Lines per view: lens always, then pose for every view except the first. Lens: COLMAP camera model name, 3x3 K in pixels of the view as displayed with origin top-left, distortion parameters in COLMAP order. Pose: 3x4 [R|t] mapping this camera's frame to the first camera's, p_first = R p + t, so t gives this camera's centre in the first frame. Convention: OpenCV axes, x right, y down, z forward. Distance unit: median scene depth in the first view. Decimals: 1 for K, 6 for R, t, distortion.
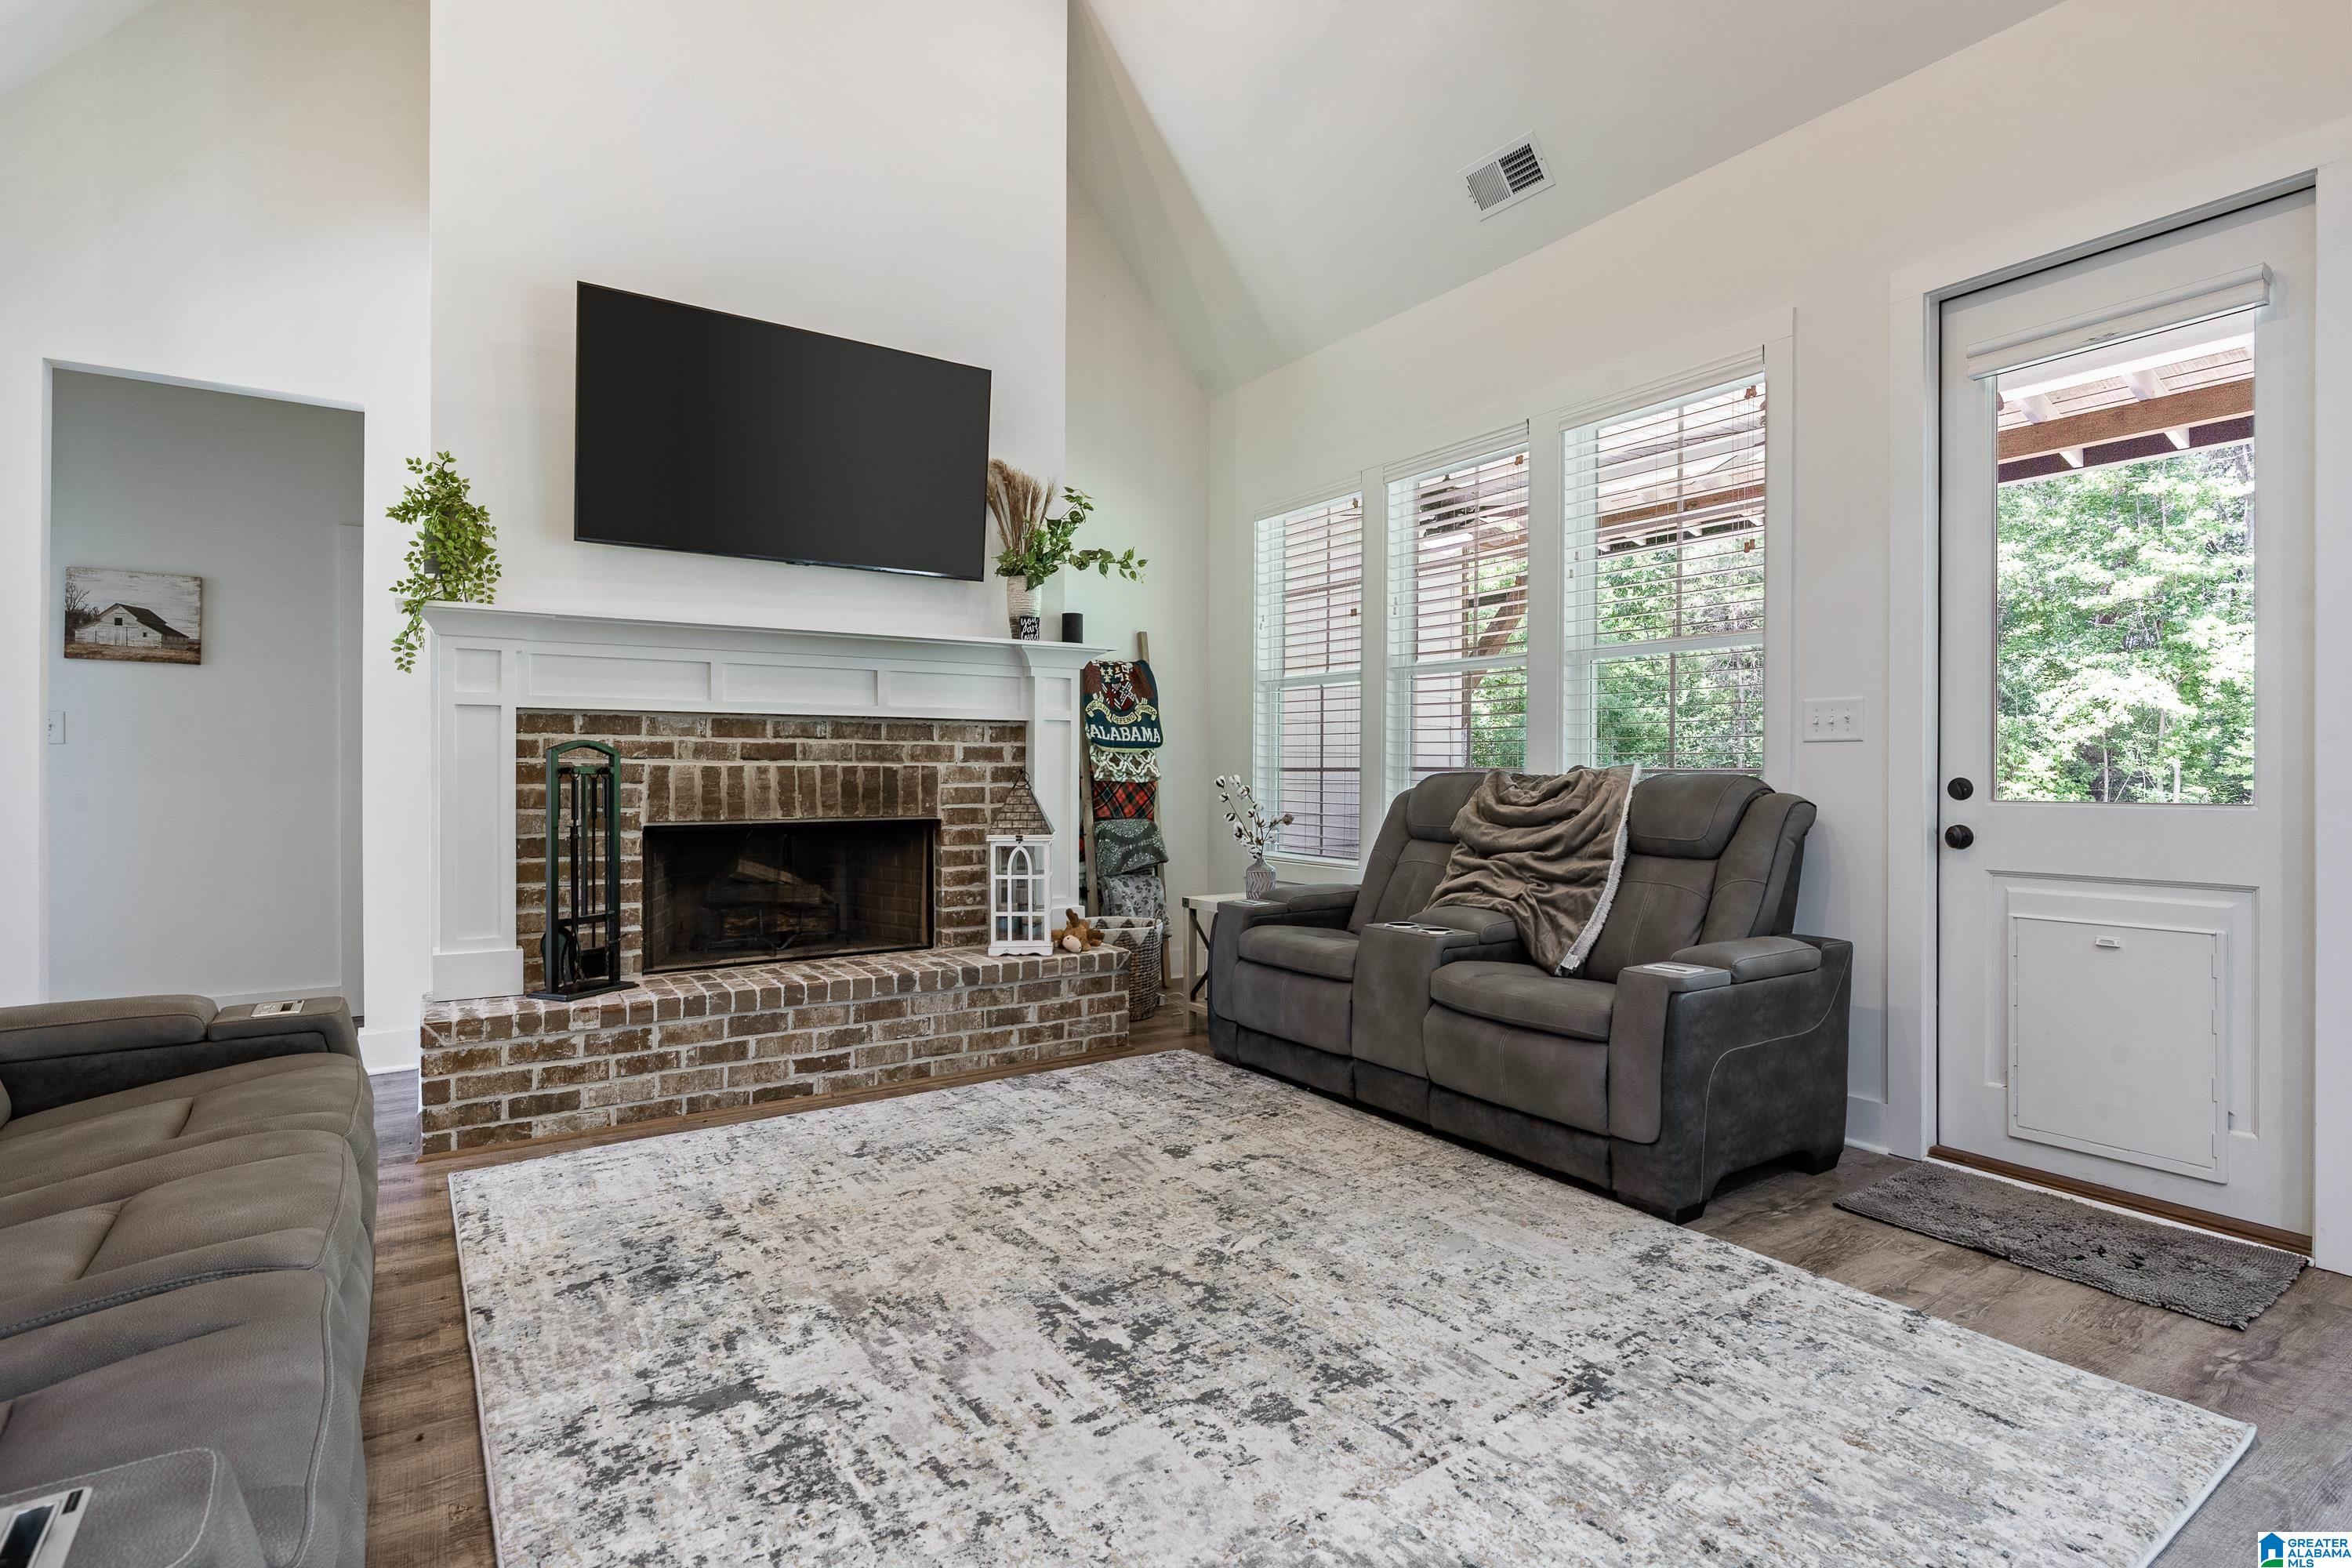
lens RADIAL K [[1145.6, 0, 1175.6], [0, 1145.6, 782.2], [0, 0, 1]] dist [-0.009159, 0.000836]
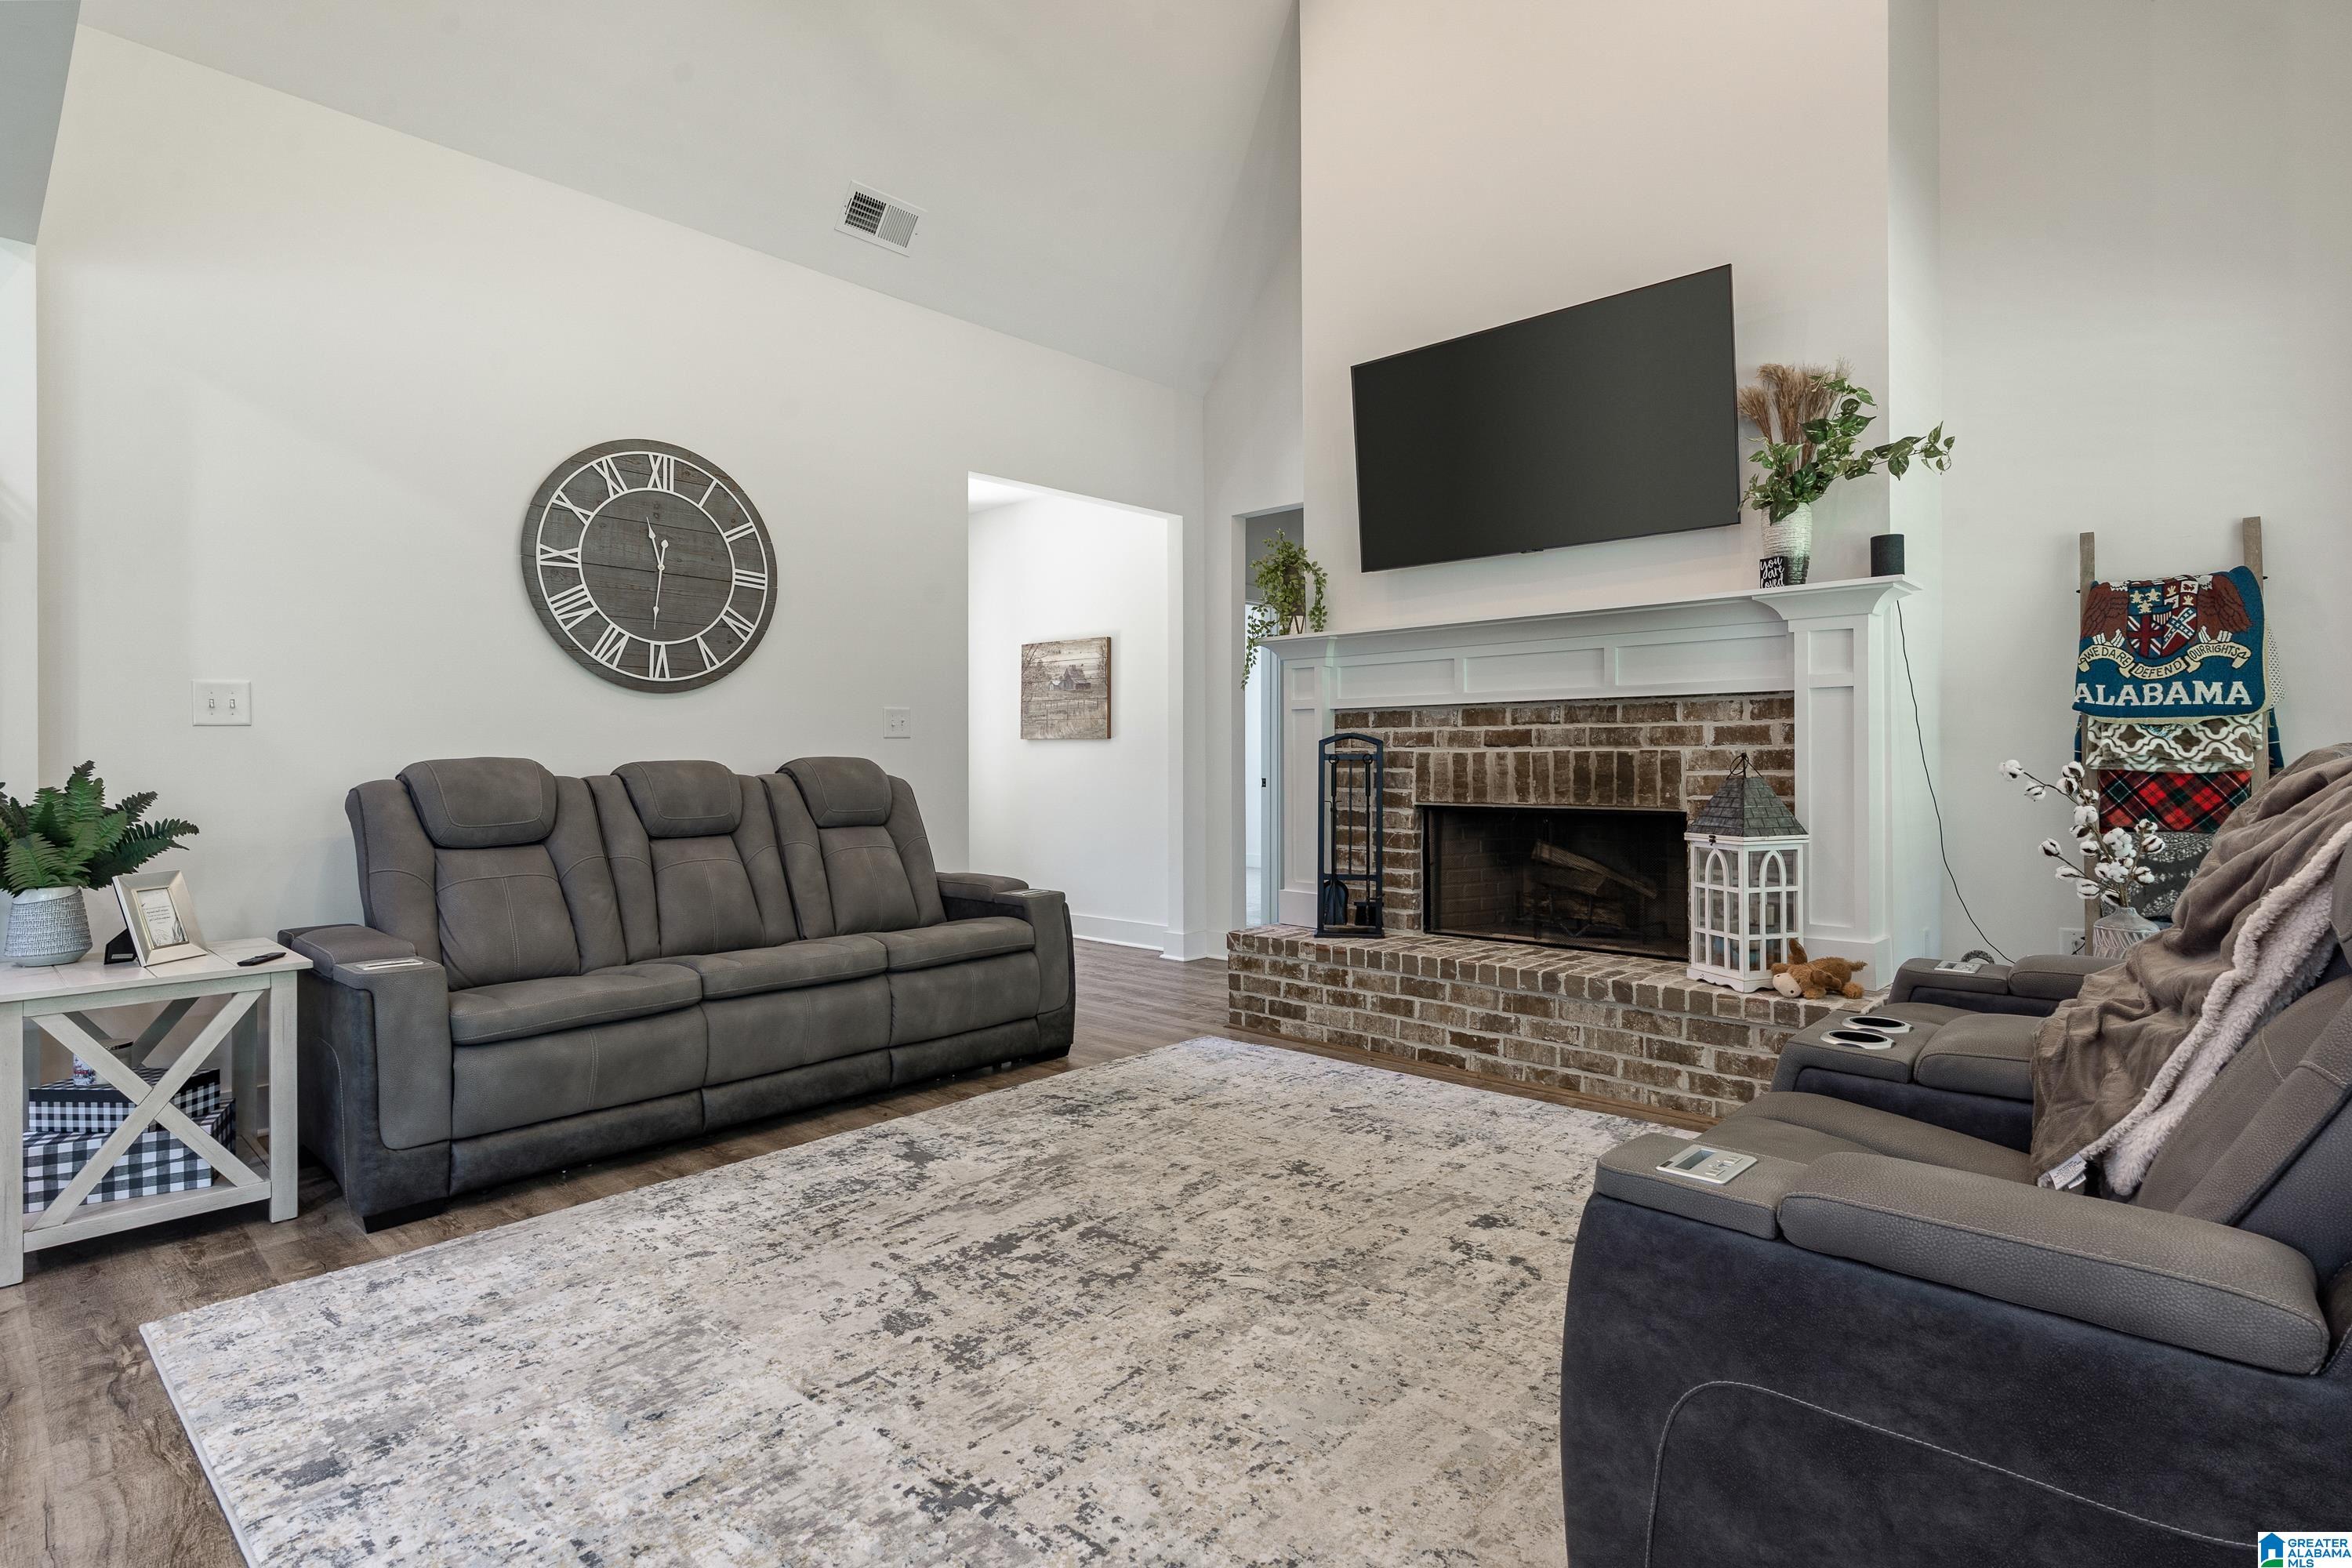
lens RADIAL K [[1145.6, 0, 1175.7], [0, 1145.6, 767.3], [0, 0, 1]] dist [-0.009159, 0.000836]
pose [[0.240077, 0.004587, -0.970743, 0.632007], [-0.005901, 0.999977, 0.003266, -0.002287], [0.970736, 0.004944, 0.240098, 0.501130]]
